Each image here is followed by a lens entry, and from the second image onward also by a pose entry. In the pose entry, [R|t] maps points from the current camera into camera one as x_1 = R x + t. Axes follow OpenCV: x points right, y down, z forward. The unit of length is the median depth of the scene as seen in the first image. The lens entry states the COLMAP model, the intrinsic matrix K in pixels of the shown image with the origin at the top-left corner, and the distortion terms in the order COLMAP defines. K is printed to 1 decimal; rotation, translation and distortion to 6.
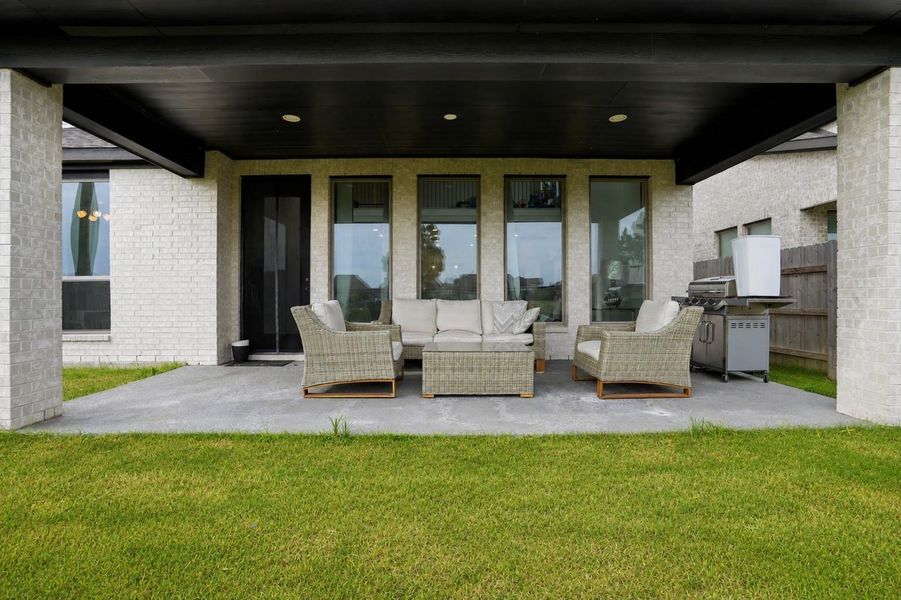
lens RADIAL K [[416.1, 0, 446.9], [0, 416.1, 299.6], [0, 0, 1]] dist [-0.054828, -0.000099]
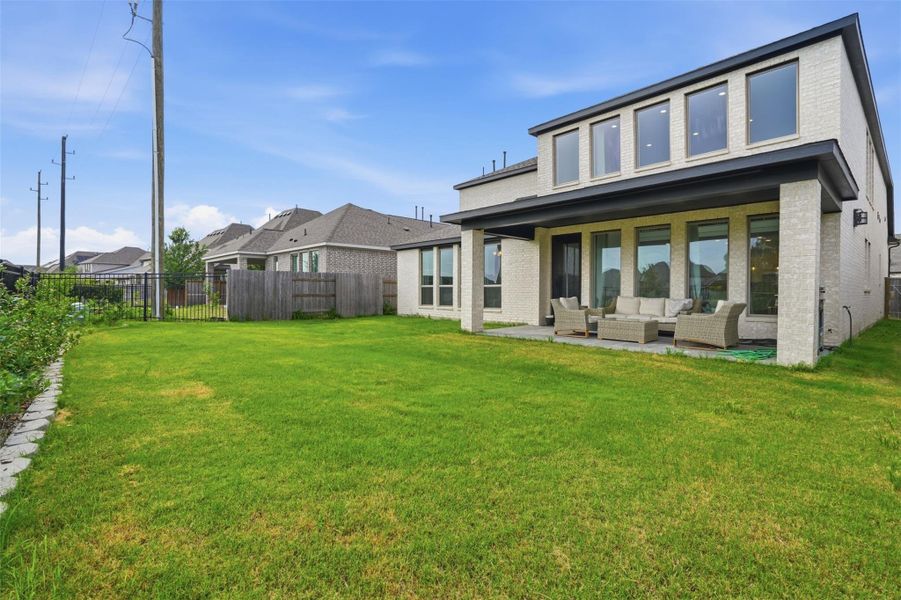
lens RADIAL K [[410.9, 0, 449.8], [0, 410.9, 308.2], [0, 0, 1]] dist [-0.029337, 0.000378]
pose [[0.653755, 0.039680, -0.755665, 0.676555], [0.003166, 0.998472, 0.055169, -0.047888], [0.756699, -0.038460, 0.652631, -0.688630]]
